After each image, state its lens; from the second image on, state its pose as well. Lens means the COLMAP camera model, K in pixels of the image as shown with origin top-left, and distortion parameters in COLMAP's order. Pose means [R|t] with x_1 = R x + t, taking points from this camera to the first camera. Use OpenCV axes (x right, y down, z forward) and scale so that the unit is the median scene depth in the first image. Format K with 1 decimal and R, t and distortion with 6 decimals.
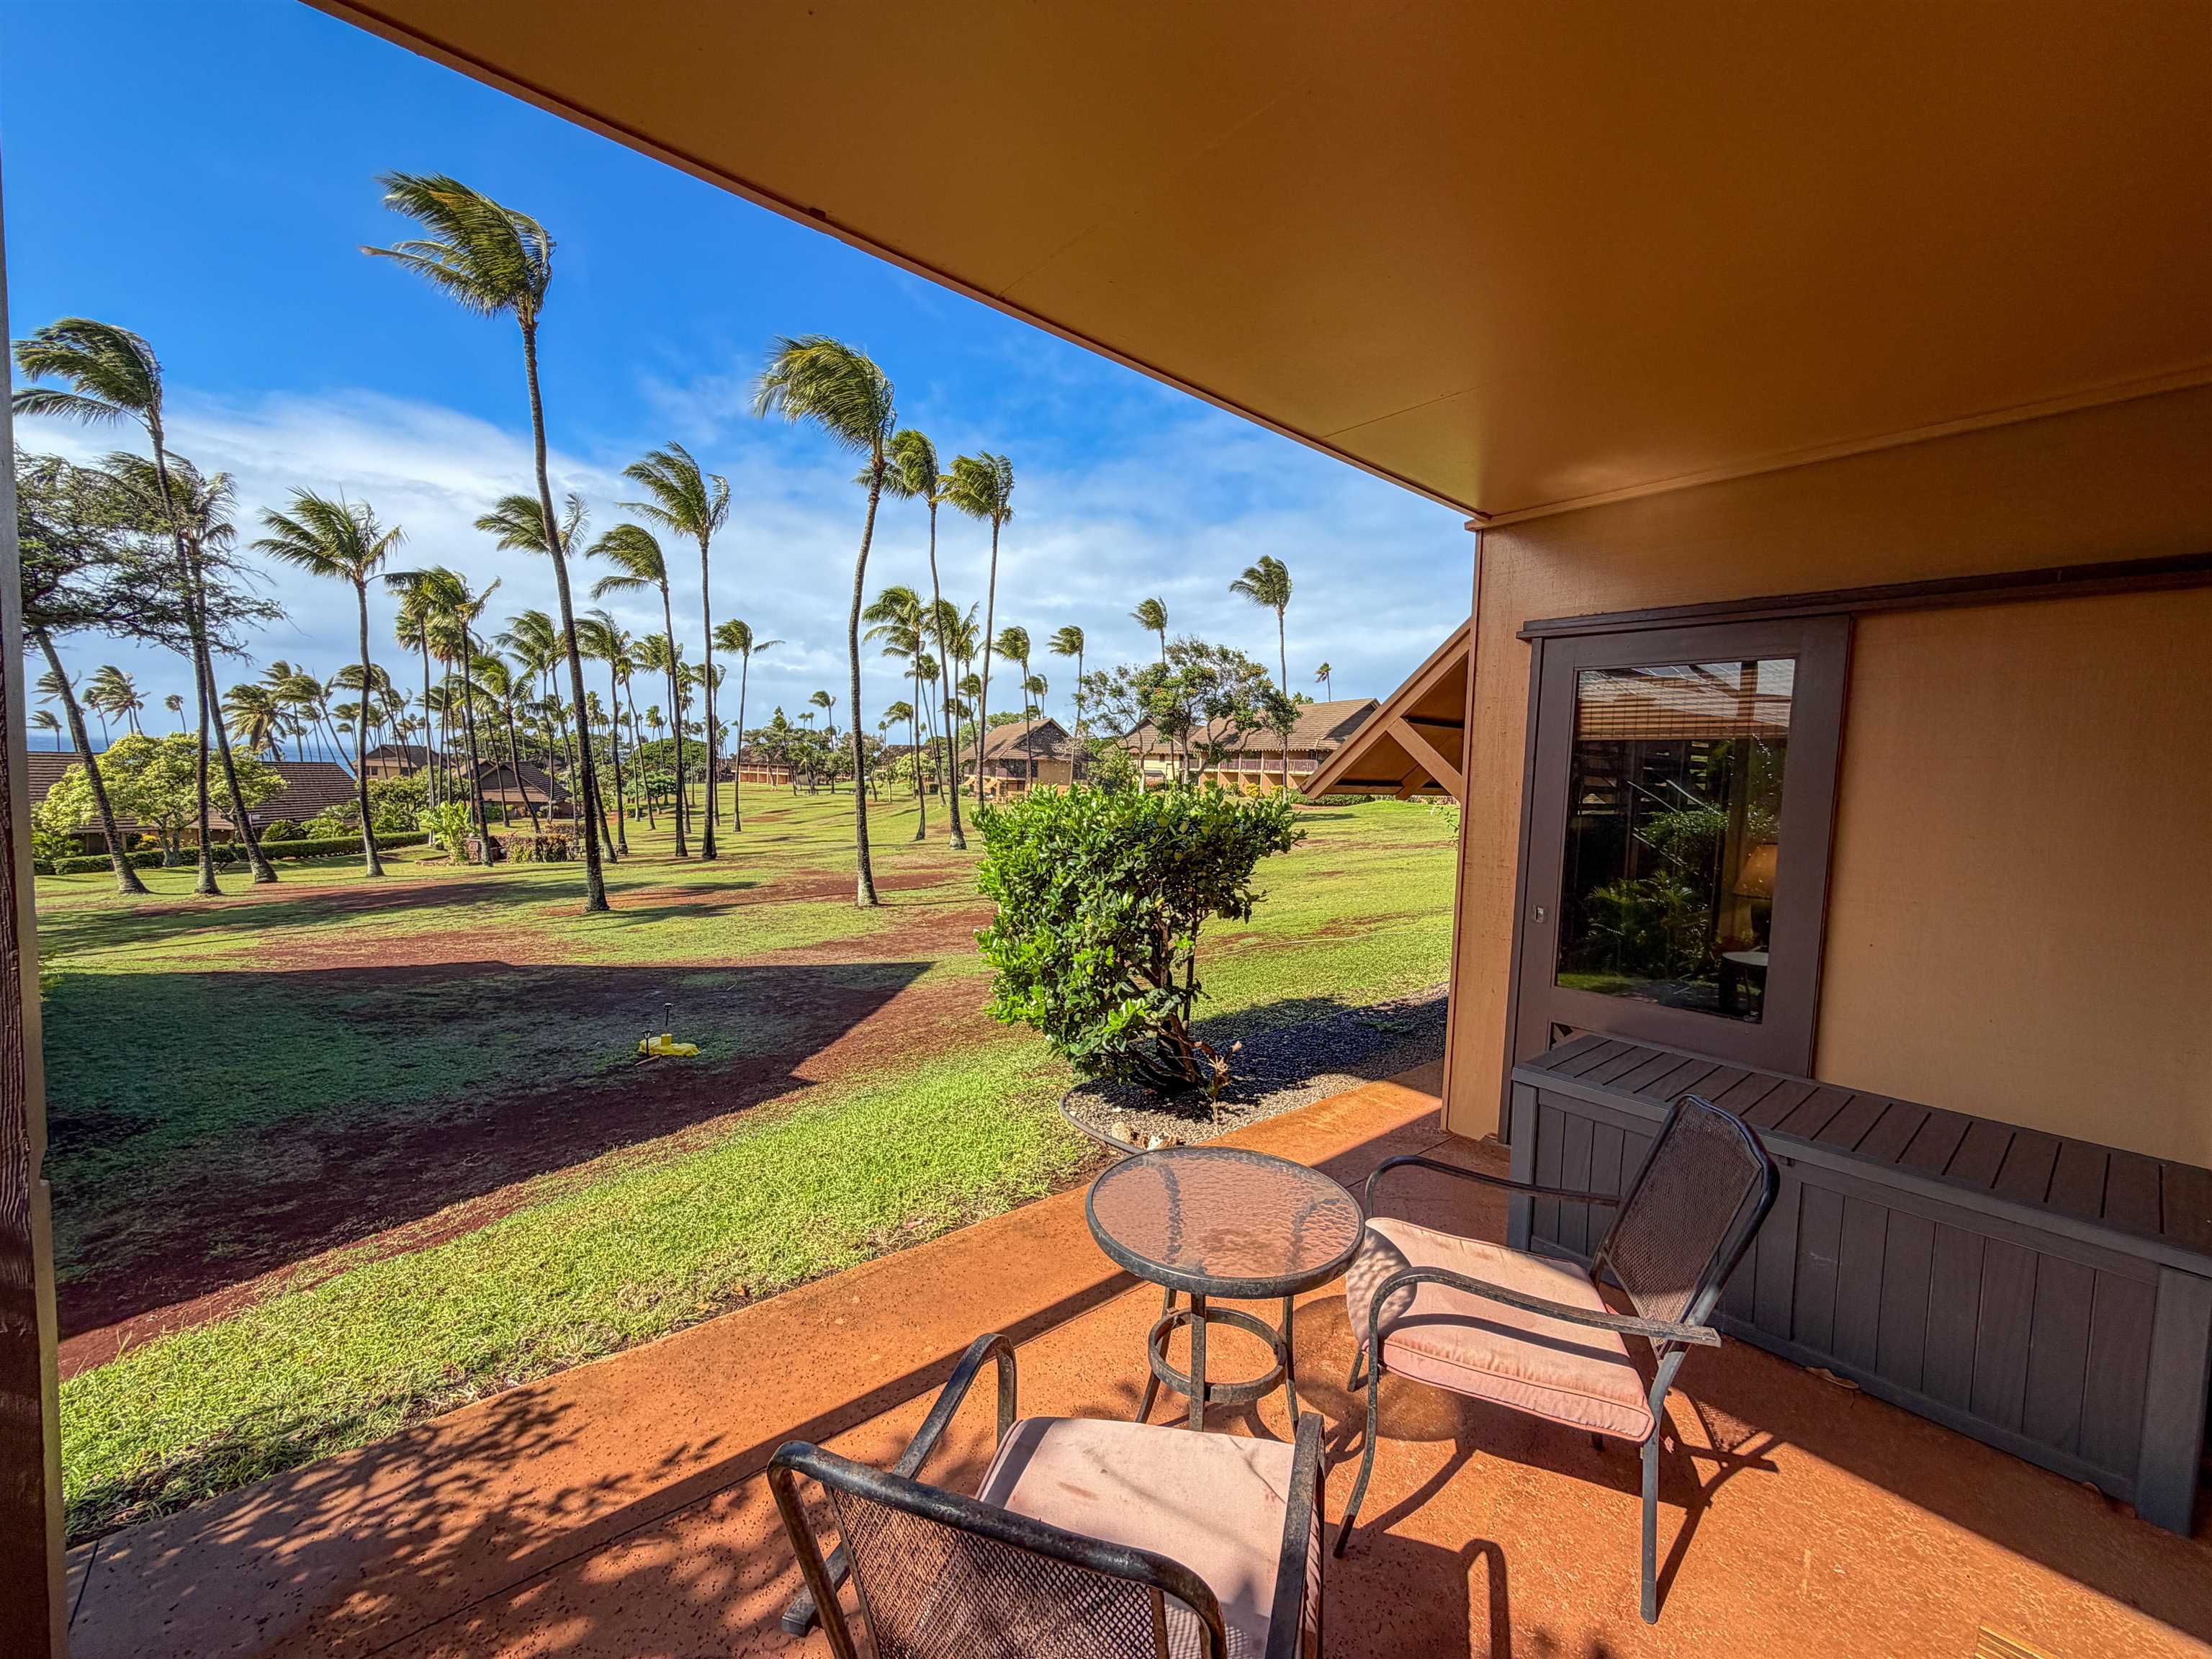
lens RADIAL K [[881.3, 0, 1098.9], [0, 881.3, 827.5], [0, 0, 1]] dist [-0.002996, 0.000752]
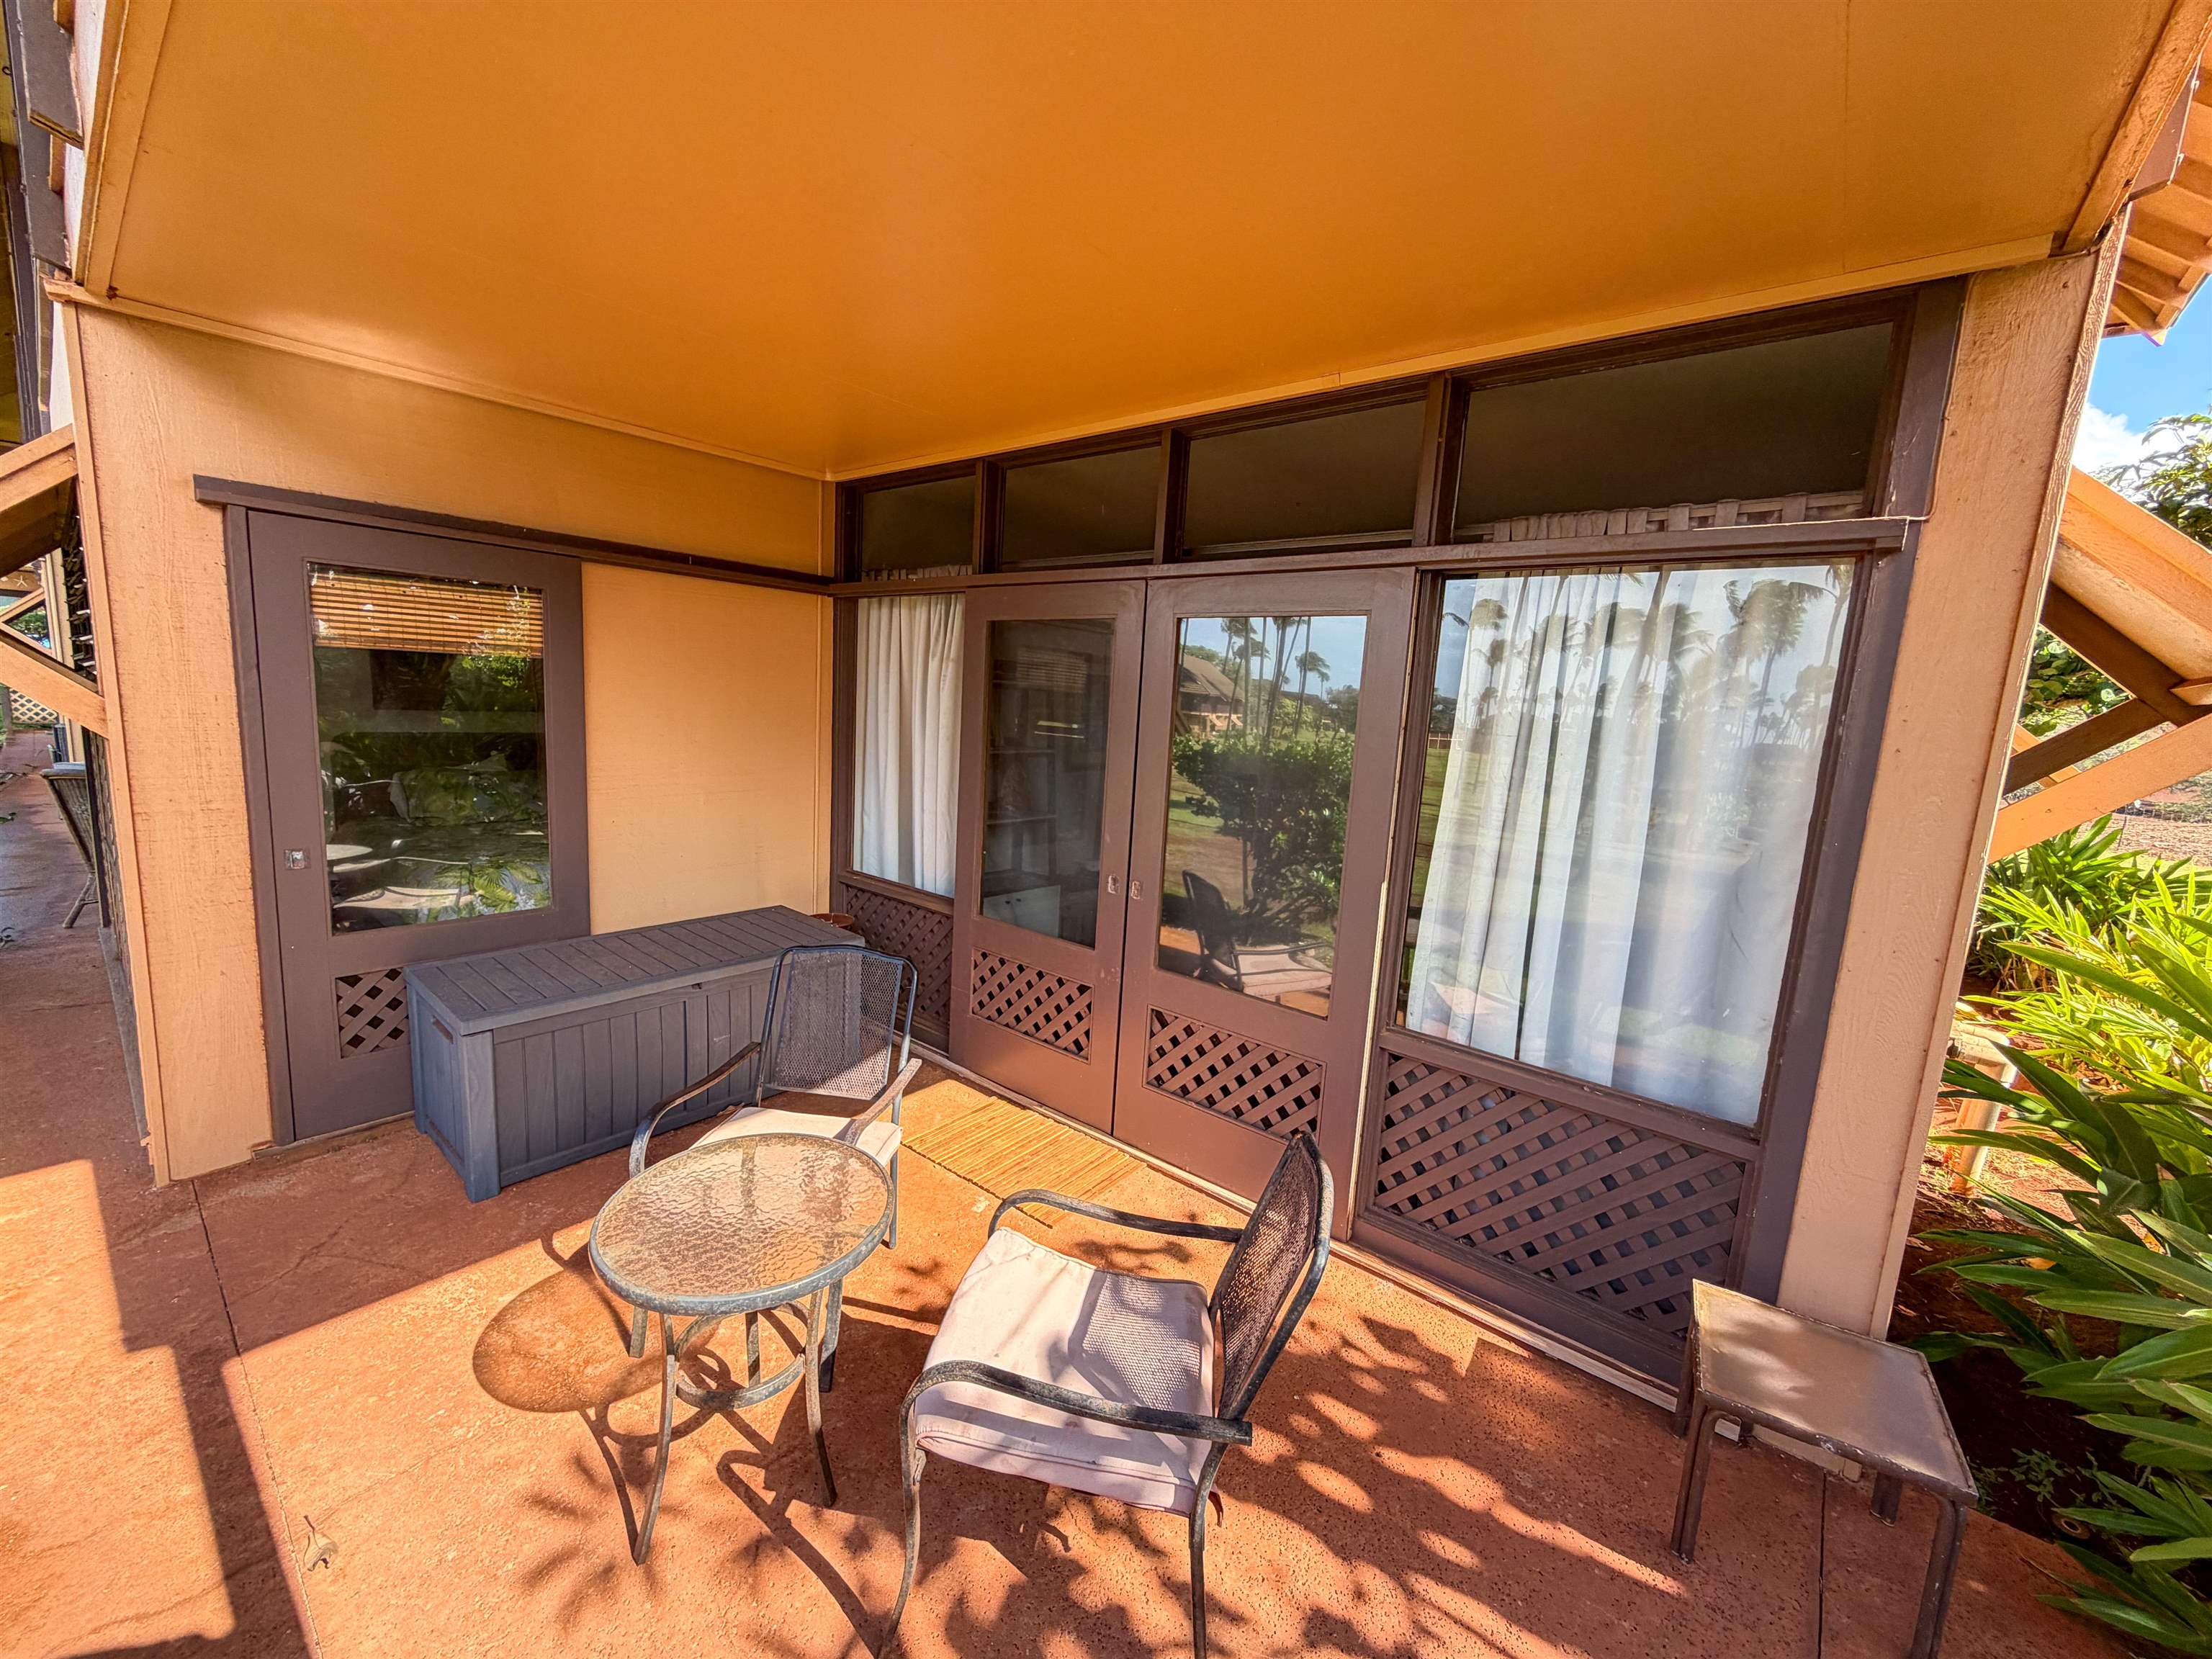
lens RADIAL K [[881.3, 0, 1098.9], [0, 881.3, 827.5], [0, 0, 1]] dist [-0.002996, 0.000752]
pose [[-0.161722, -0.189914, 0.968390, -0.120250], [0.005245, 0.981128, 0.193288, -0.025008], [-0.986822, 0.036338, -0.157674, 0.115670]]
